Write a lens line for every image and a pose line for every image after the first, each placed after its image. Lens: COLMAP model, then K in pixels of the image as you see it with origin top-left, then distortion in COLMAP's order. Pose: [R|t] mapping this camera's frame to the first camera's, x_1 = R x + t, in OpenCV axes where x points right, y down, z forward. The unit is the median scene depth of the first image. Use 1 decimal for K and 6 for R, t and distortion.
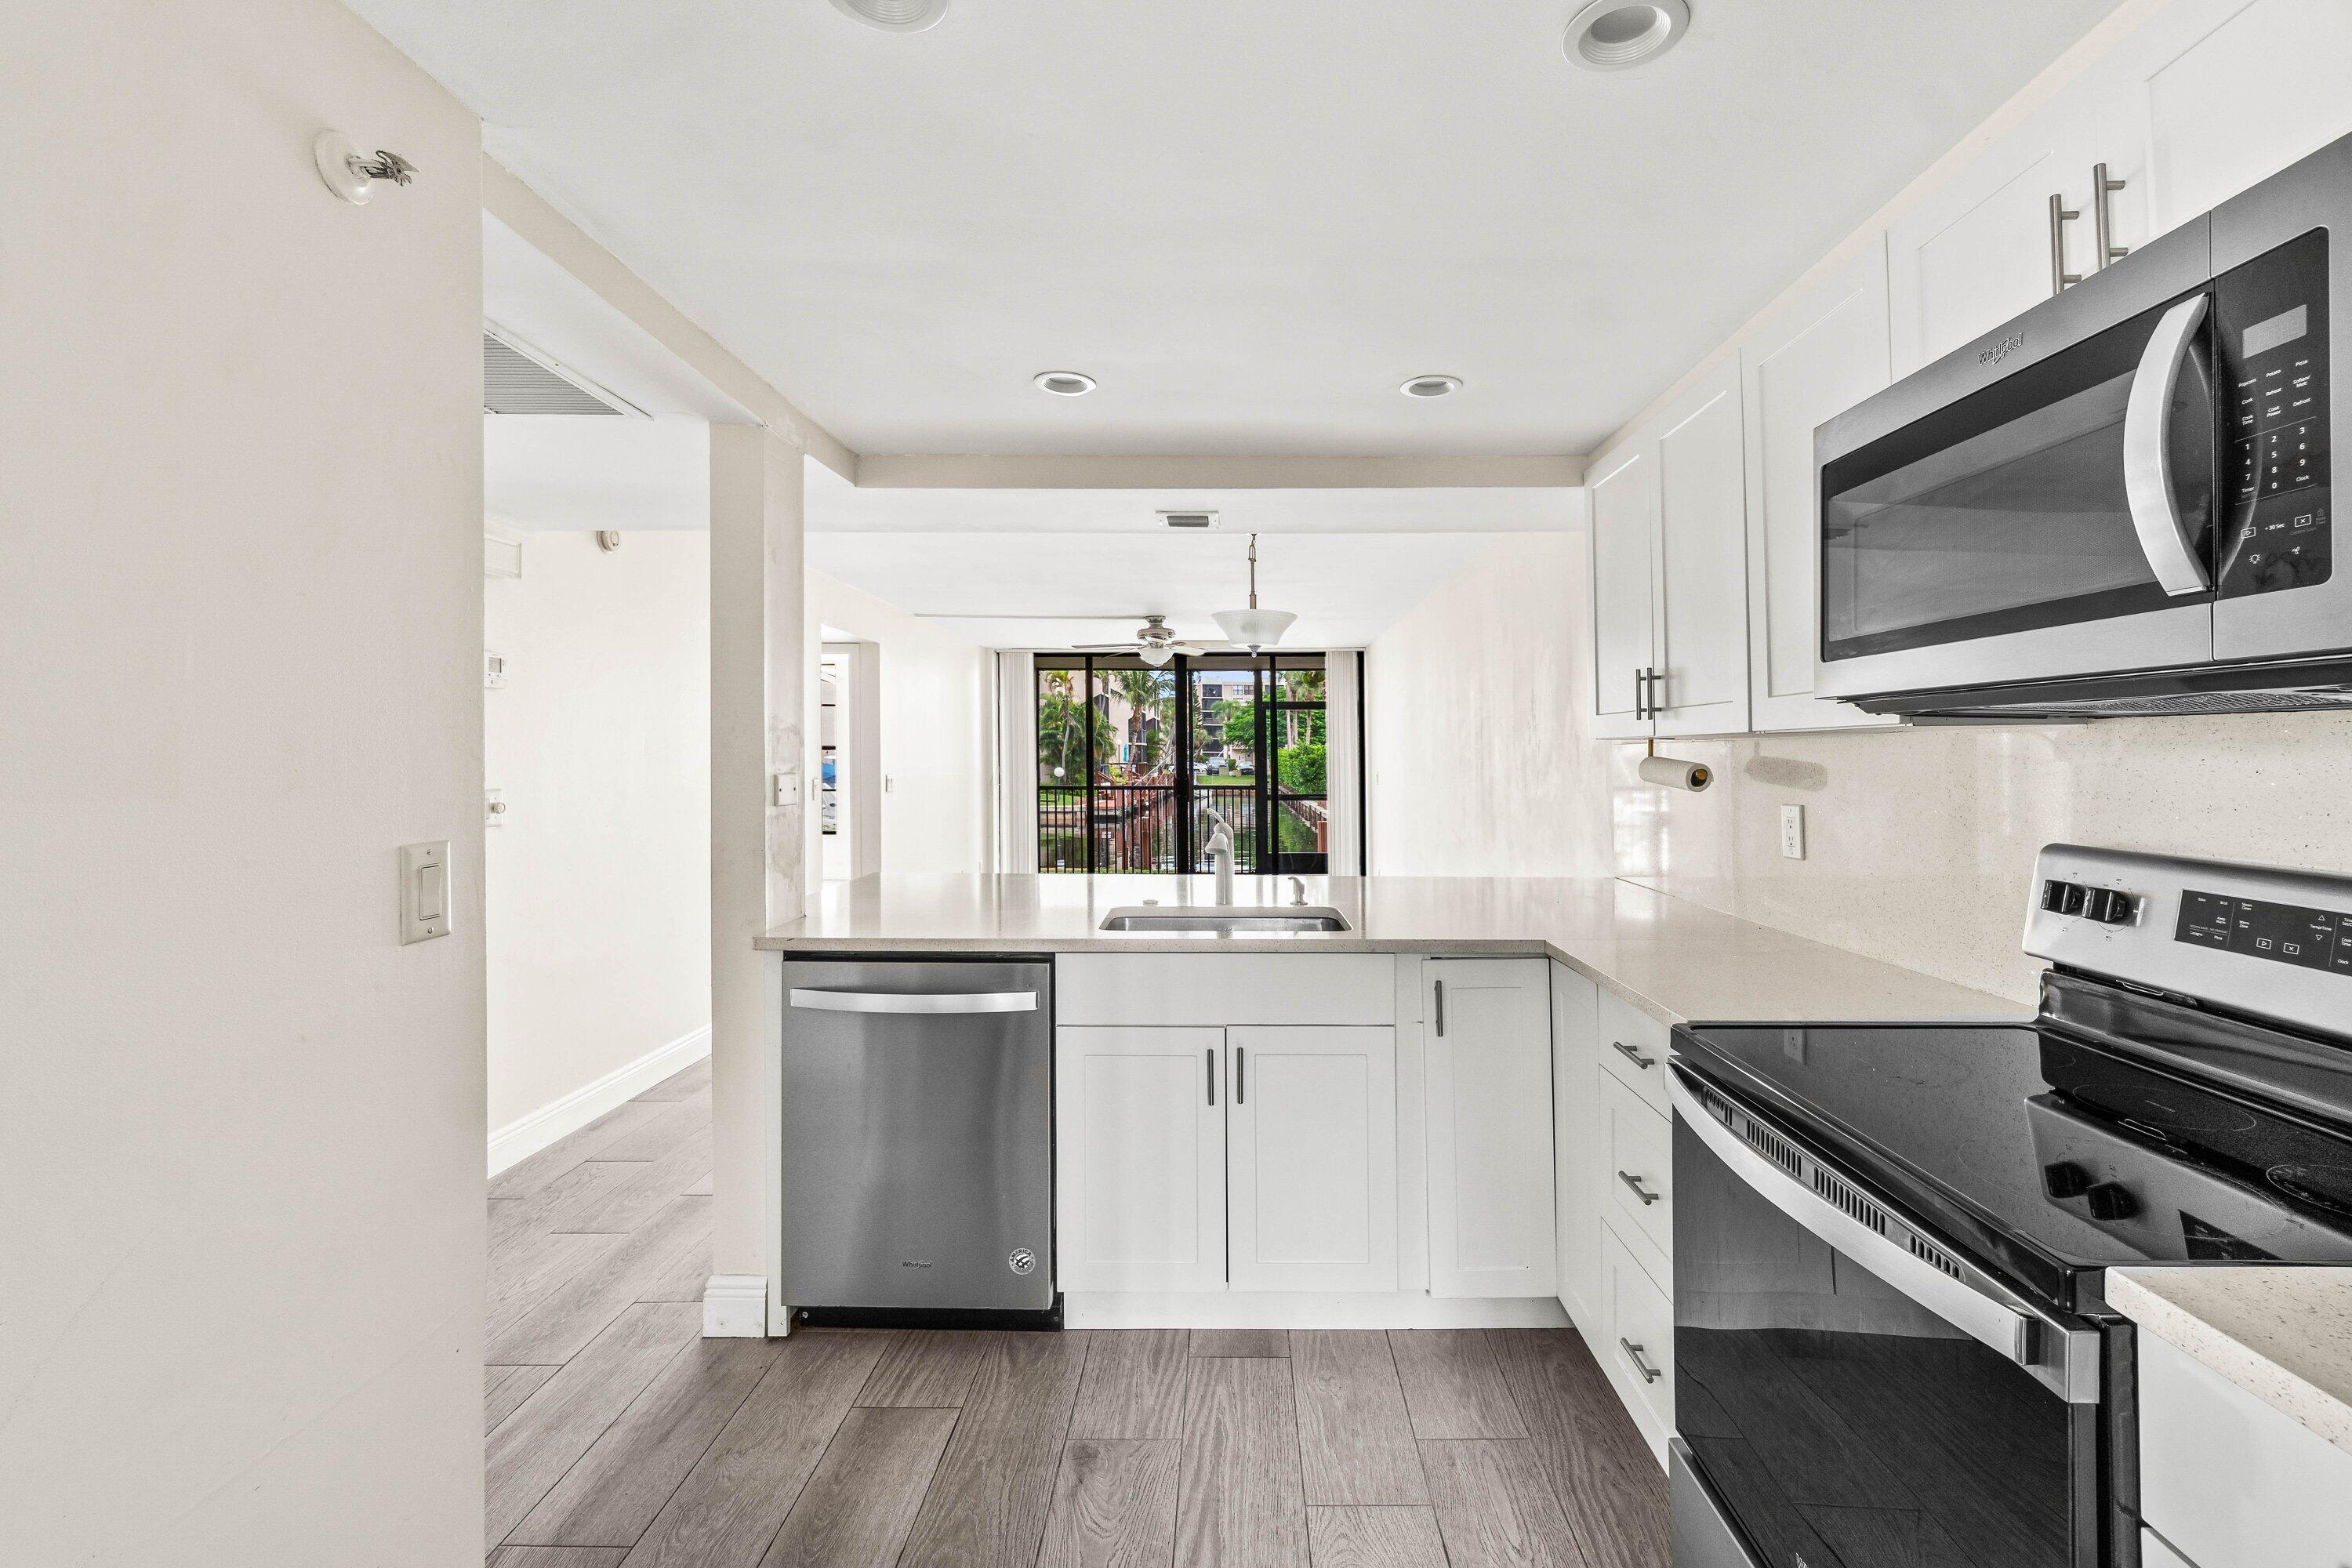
lens RADIAL K [[1035.2, 0, 1229.9], [0, 1035.2, 756.1], [0, 0, 1]] dist [-0.000433, 0.000007]
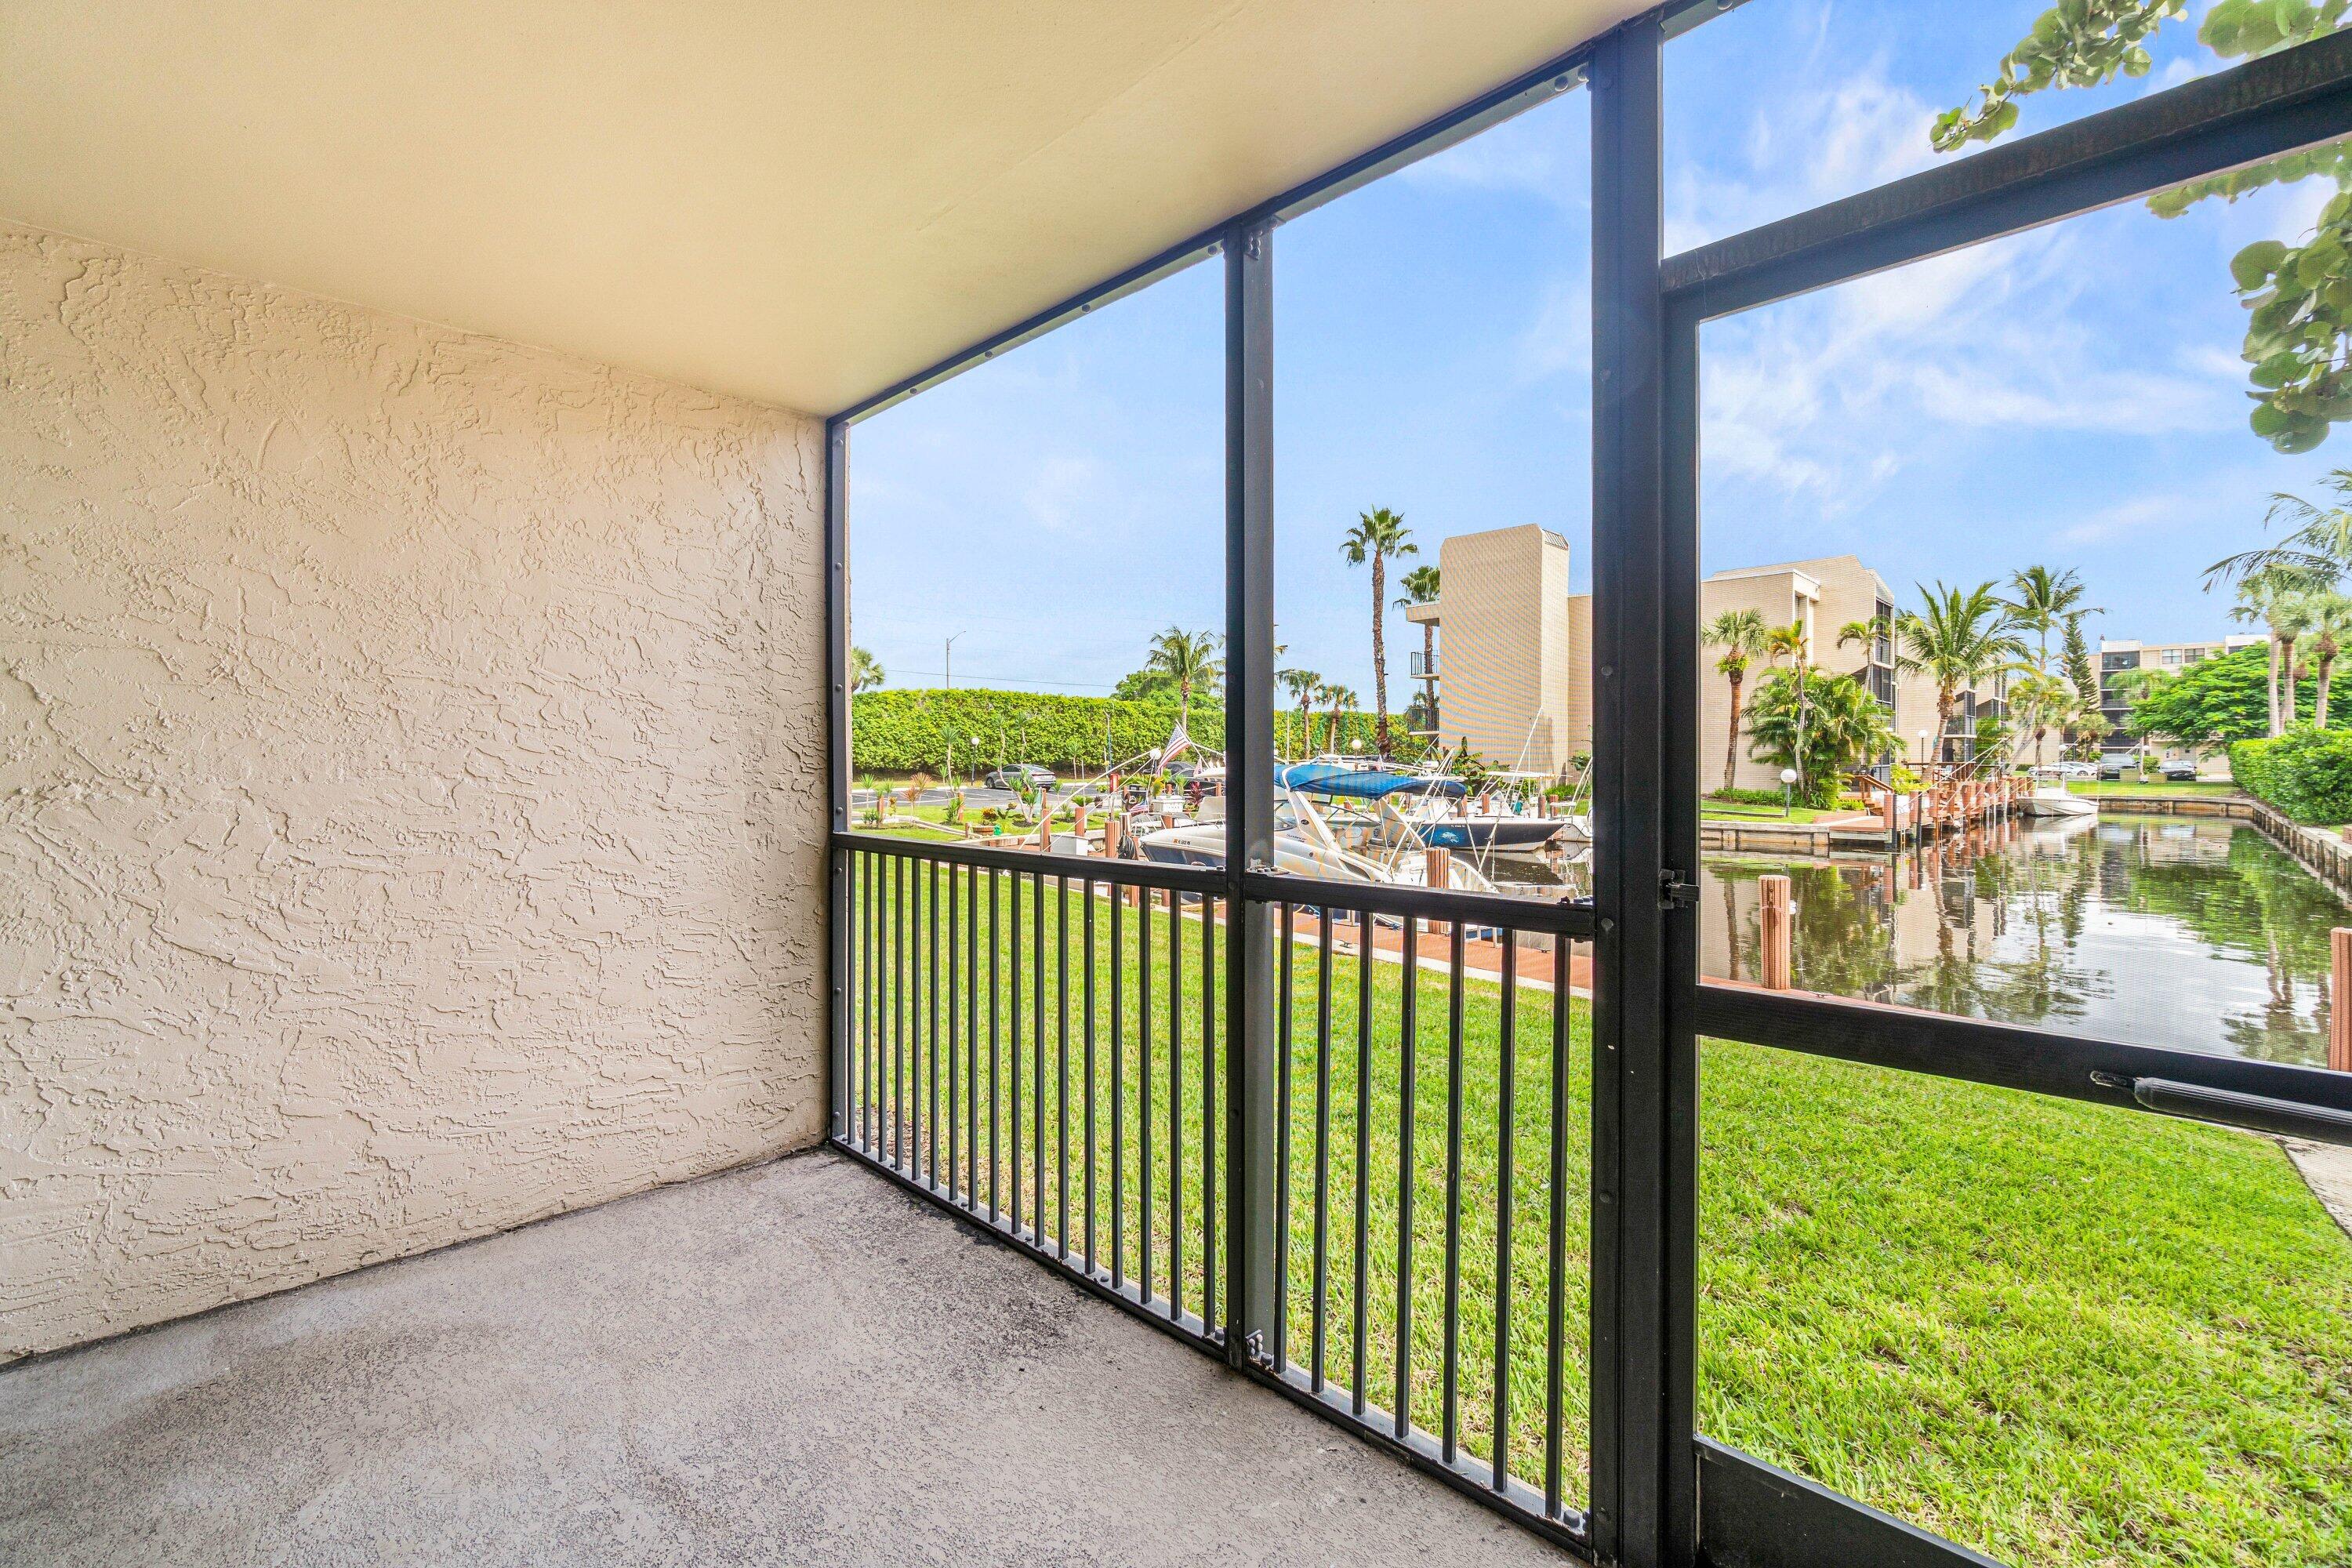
lens RADIAL K [[1013.8, 0, 1163.2], [0, 1013.8, 776.0], [0, 0, 1]] dist [-0.005638, -0.000251]
pose [[0.710153, 0.004832, -0.704031, 0.017443], [0.007696, 0.999863, 0.014625, 0.001980], [0.704006, -0.015804, 0.710019, 0.197201]]
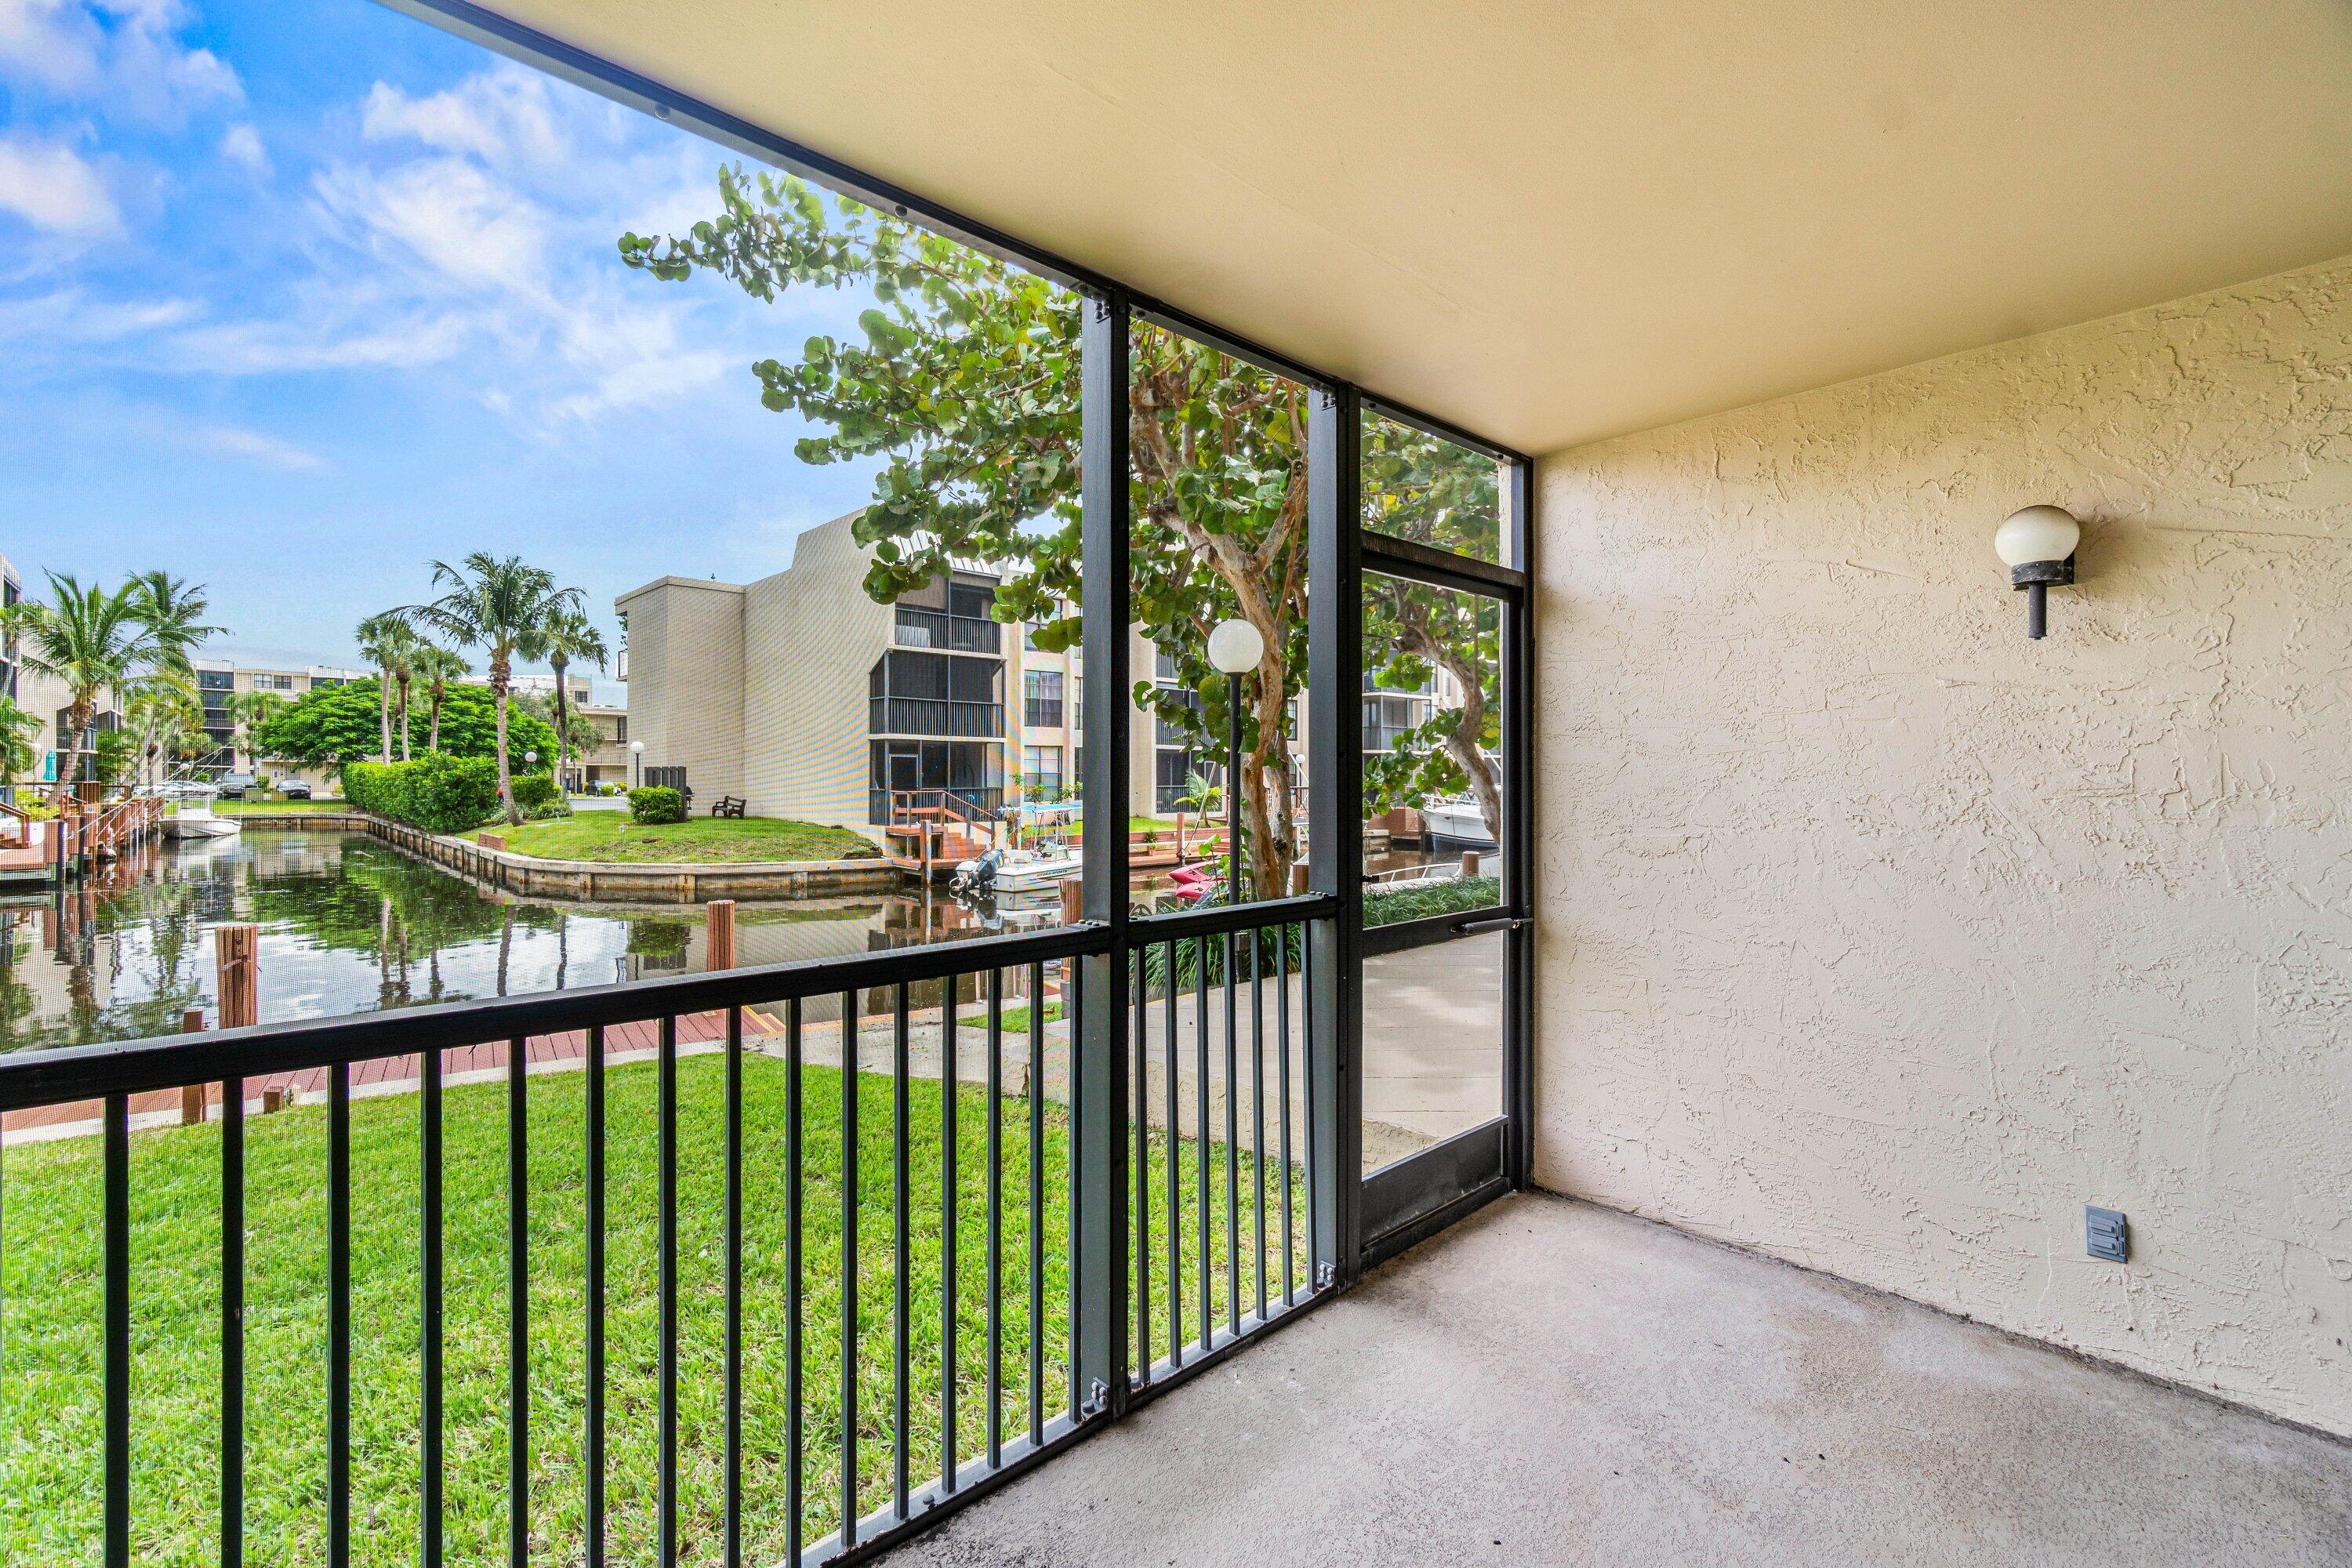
lens RADIAL K [[1013.8, 0, 1163.2], [0, 1013.8, 776.0], [0, 0, 1]] dist [-0.005638, -0.000251]
pose [[0.733898, 0.003152, 0.679253, -0.035030], [-0.004184, 0.999991, -0.000120, 0.000394], [-0.679247, -0.002754, 0.733904, 0.196482]]
